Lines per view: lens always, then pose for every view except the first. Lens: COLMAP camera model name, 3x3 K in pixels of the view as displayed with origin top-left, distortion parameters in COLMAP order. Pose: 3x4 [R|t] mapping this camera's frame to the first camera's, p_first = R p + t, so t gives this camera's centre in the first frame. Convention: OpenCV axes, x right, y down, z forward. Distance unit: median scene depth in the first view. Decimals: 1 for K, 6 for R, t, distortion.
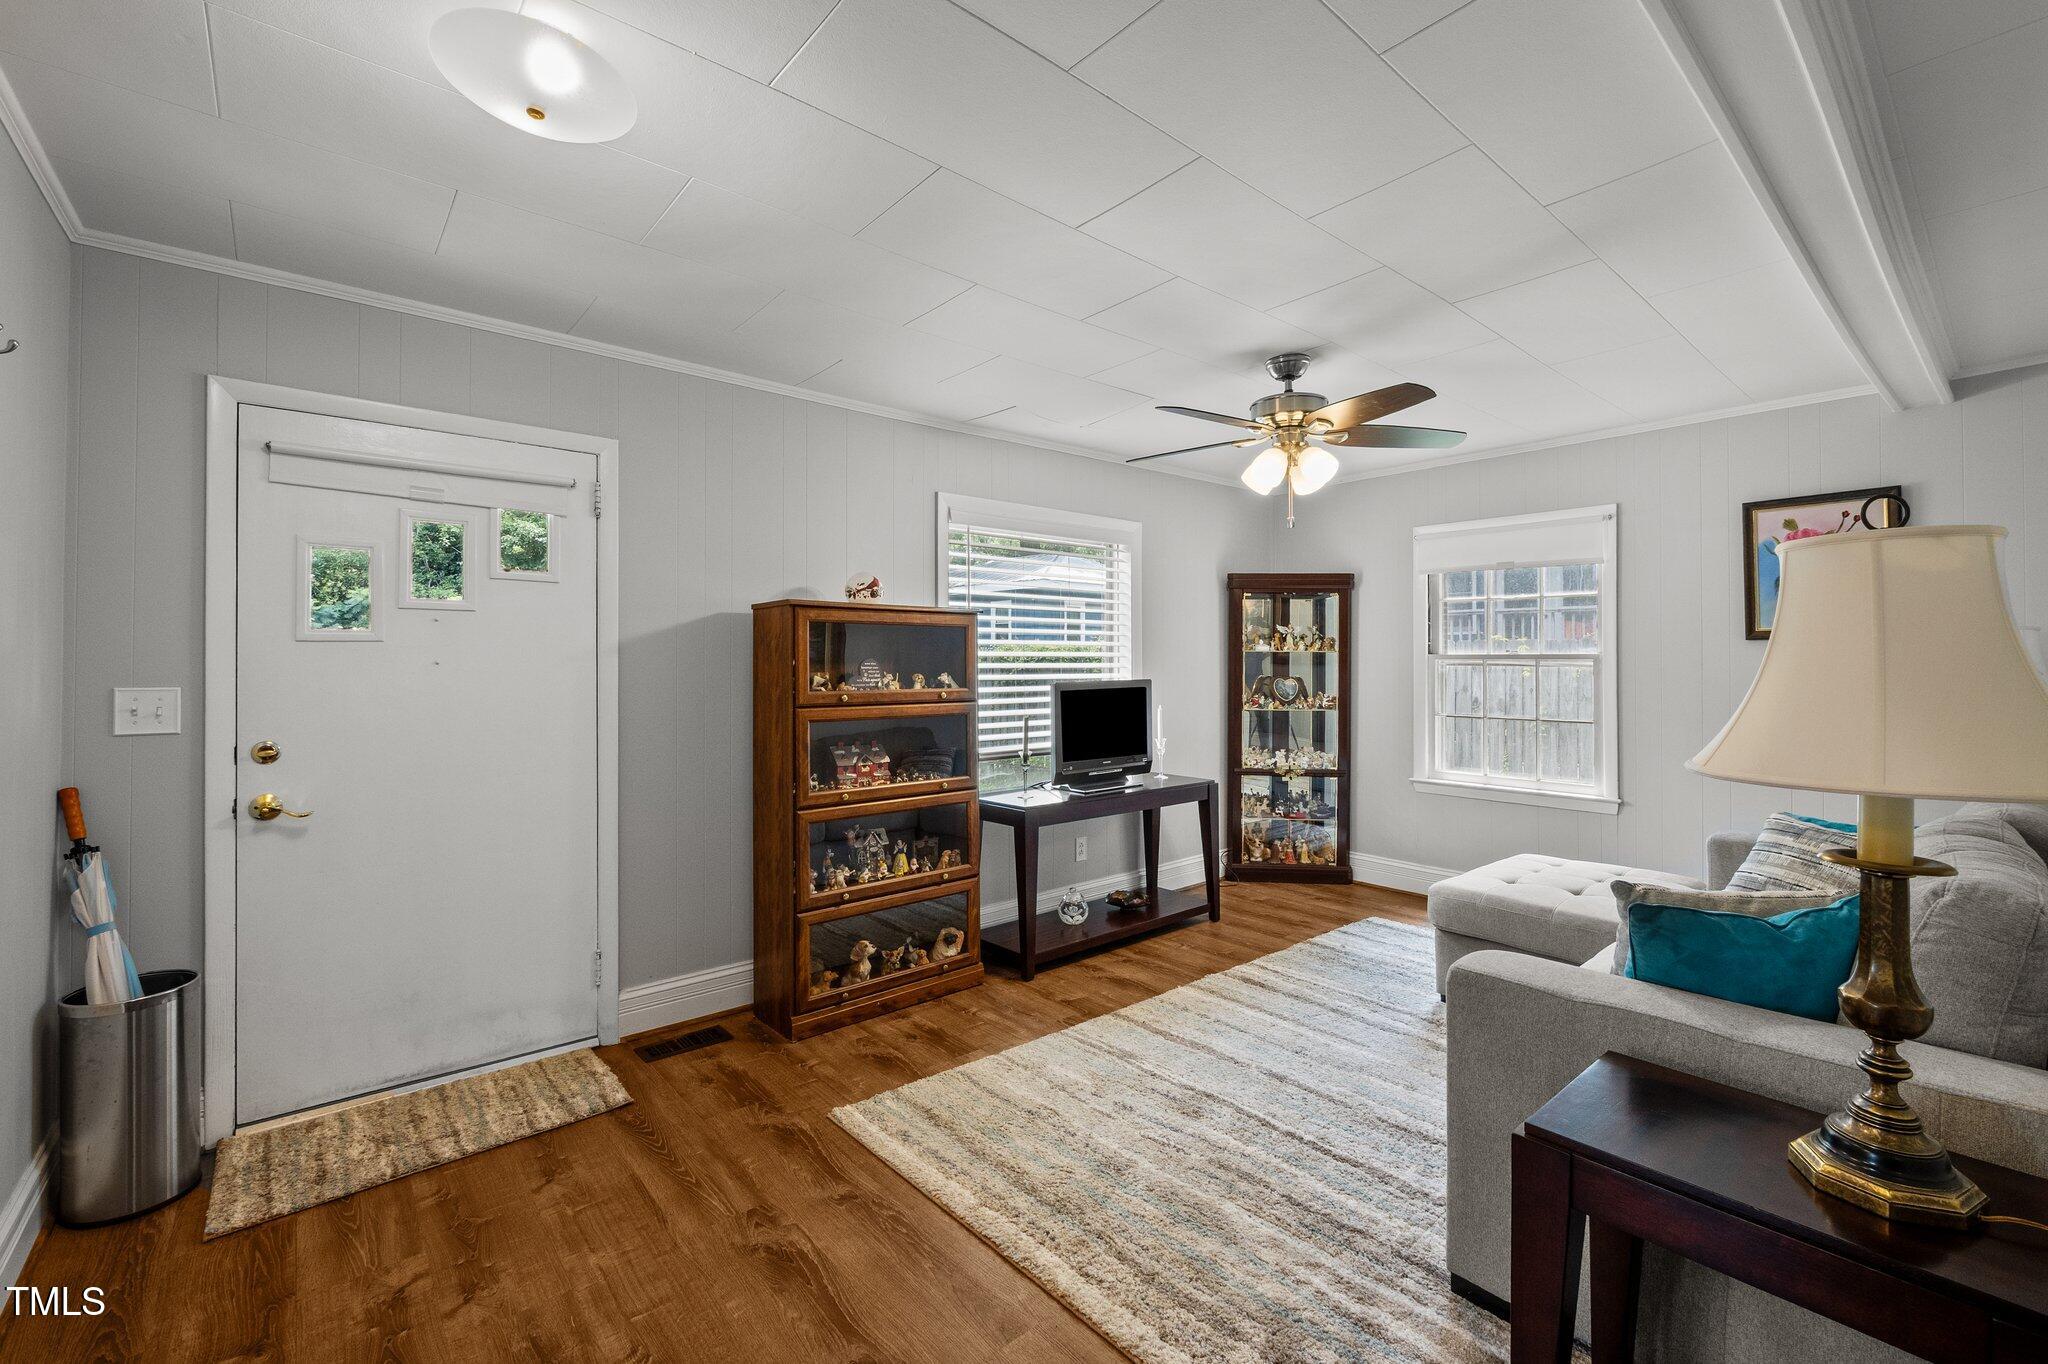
lens RADIAL K [[867.6, 0, 1040.0], [0, 867.6, 665.3], [0, 0, 1]] dist [-0.002129, 0.000141]
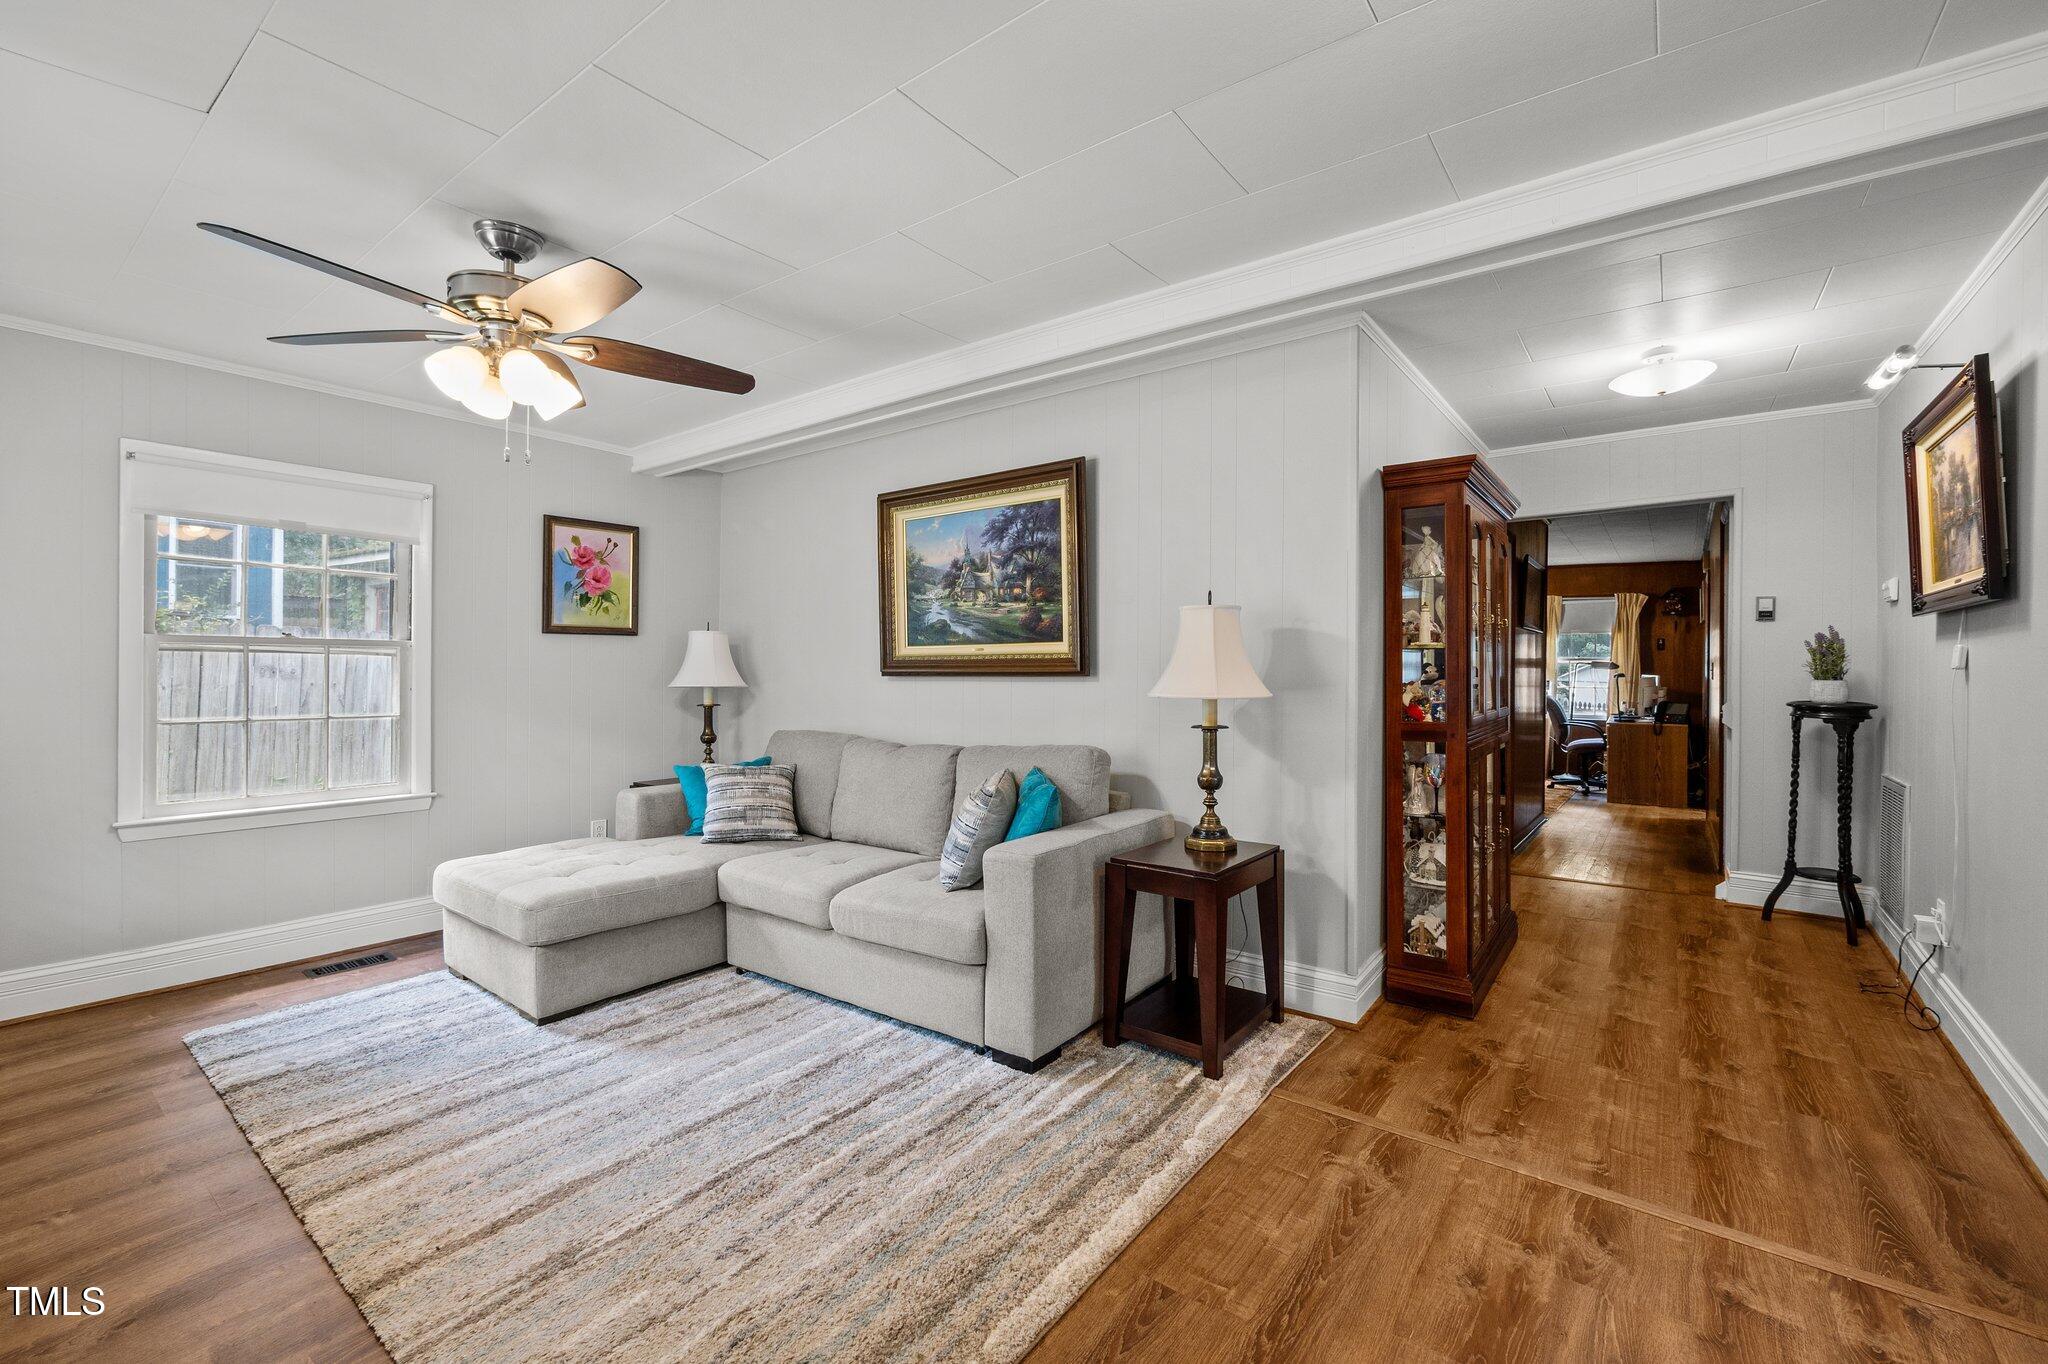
lens RADIAL K [[854.2, 0, 1024.0], [0, 854.2, 682.0], [0, 0, 1]] dist [-0.008469, 0.000341]
pose [[-0.202858, -0.020302, 0.978998, -0.513450], [-0.004260, 0.999794, 0.019850, 0.012731], [-0.979199, -0.000144, -0.202903, 0.718926]]
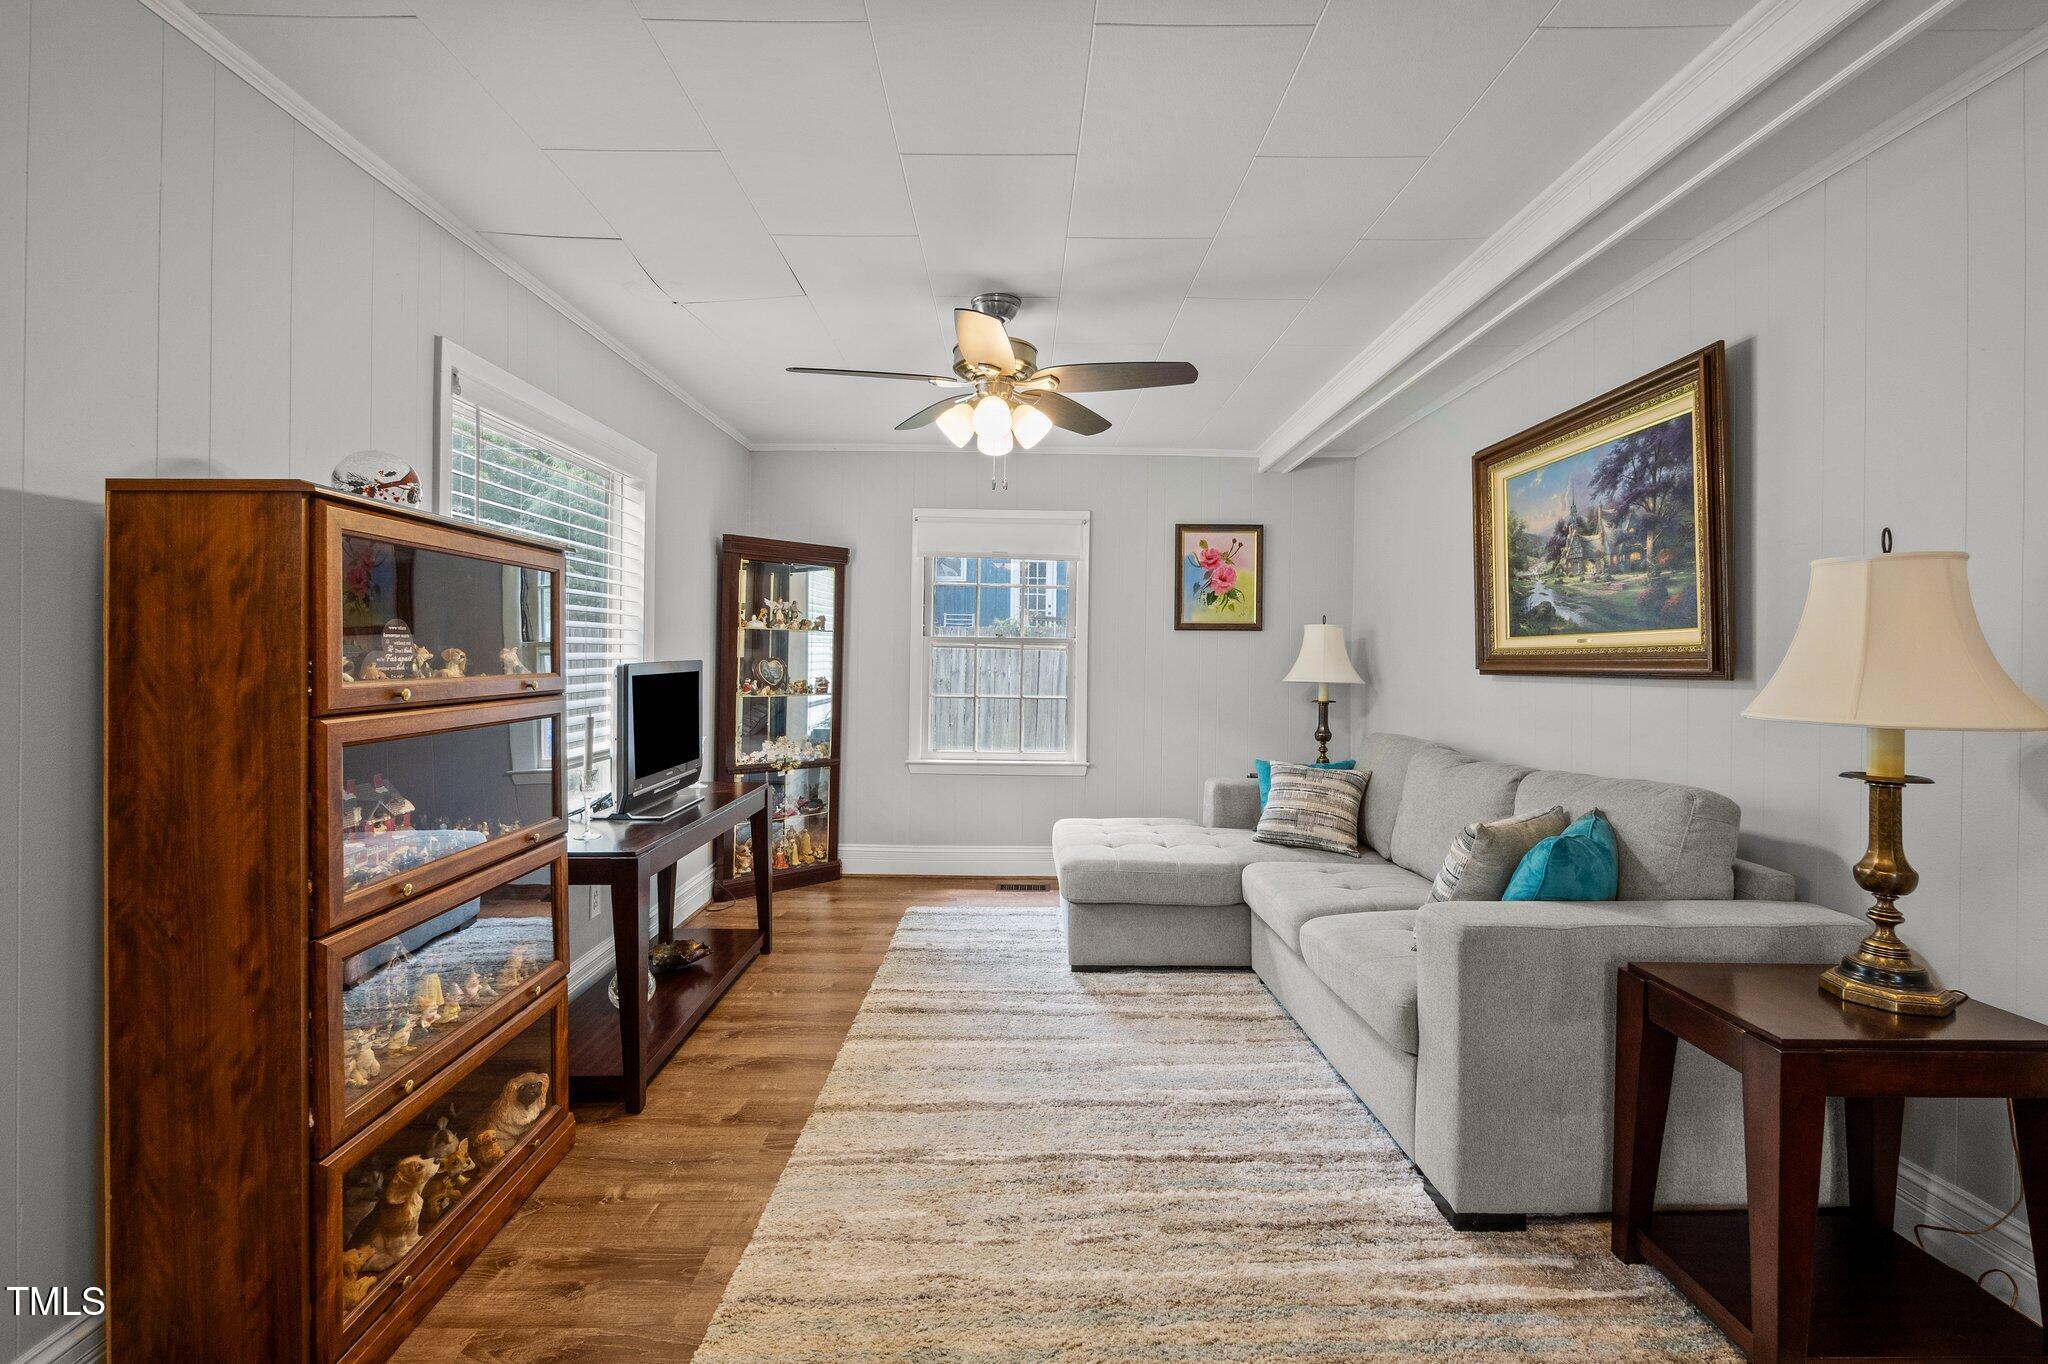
lens RADIAL K [[861.3, 0, 1025.6], [0, 861.3, 659.7], [0, 0, 1]] dist [-0.007368, 0.000129]
pose [[0.648473, 0.001903, 0.761235, -0.367820], [-0.010229, 0.999928, 0.006214, 0.011132], [-0.761169, -0.011816, 0.648446, 0.400361]]
